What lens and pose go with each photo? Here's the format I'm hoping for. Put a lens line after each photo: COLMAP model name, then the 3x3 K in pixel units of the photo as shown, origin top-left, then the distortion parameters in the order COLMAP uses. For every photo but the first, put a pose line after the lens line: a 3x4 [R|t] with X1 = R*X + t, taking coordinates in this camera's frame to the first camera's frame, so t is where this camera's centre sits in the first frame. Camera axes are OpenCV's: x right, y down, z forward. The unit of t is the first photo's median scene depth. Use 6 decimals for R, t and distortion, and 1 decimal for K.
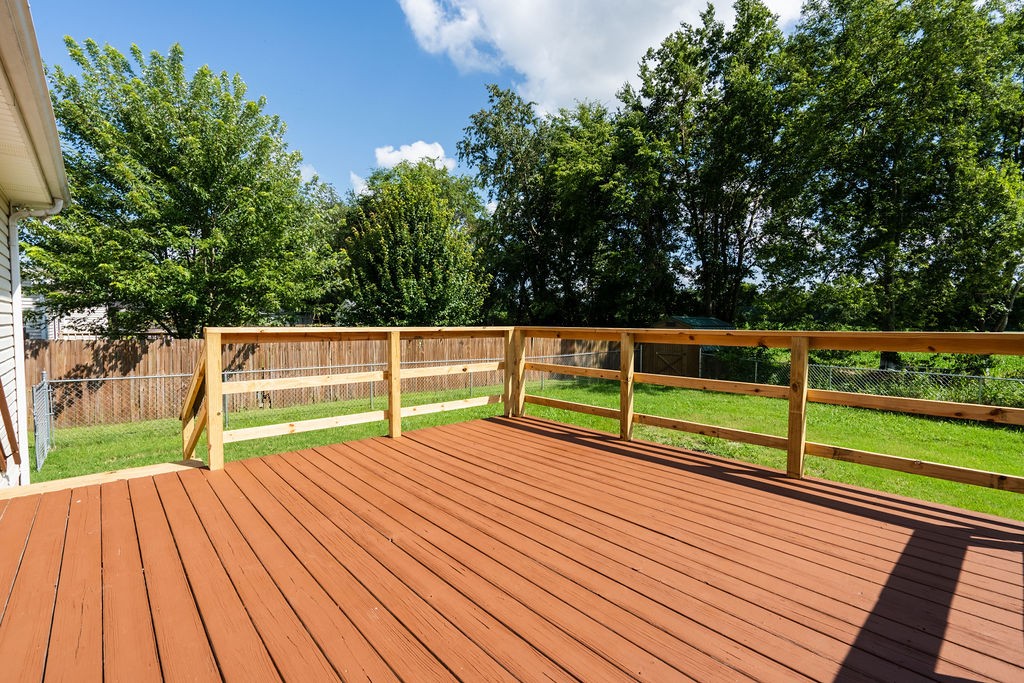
lens RADIAL K [[458.5, 0, 507.9], [0, 458.5, 343.7], [0, 0, 1]] dist [0.000792, -0.000087]
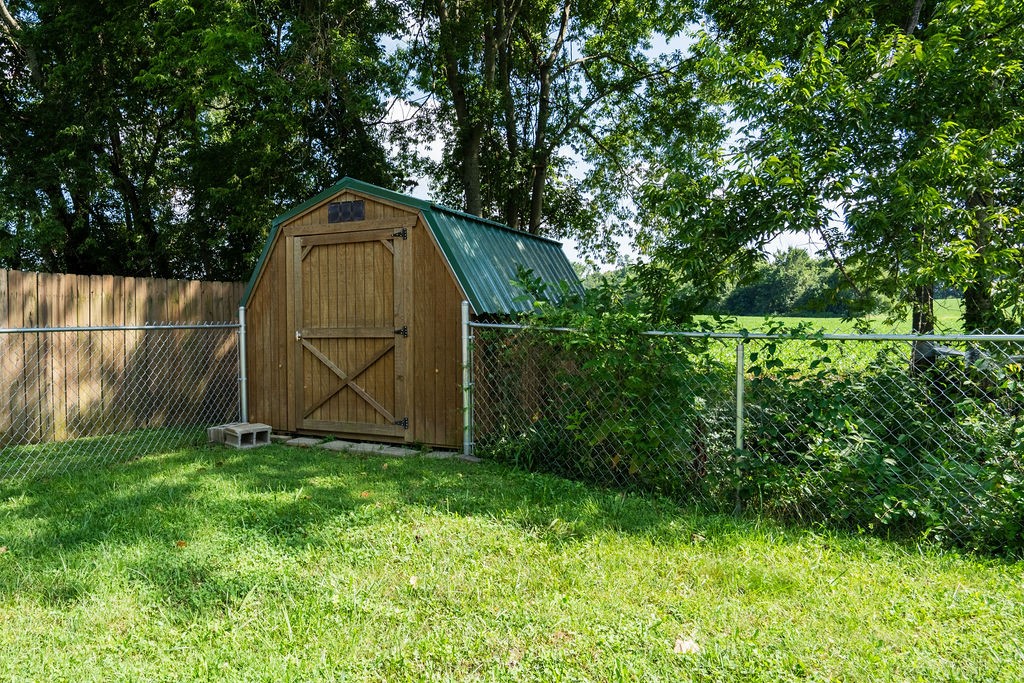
lens RADIAL K [[458.5, 0, 507.9], [0, 458.5, 343.7], [0, 0, 1]] dist [0.000792, -0.000087]
pose [[0.866410, -0.004081, 0.499317, 0.290922], [0.026393, 0.998943, -0.037633, 0.036609], [-0.498636, 0.045784, 0.865602, 0.711013]]
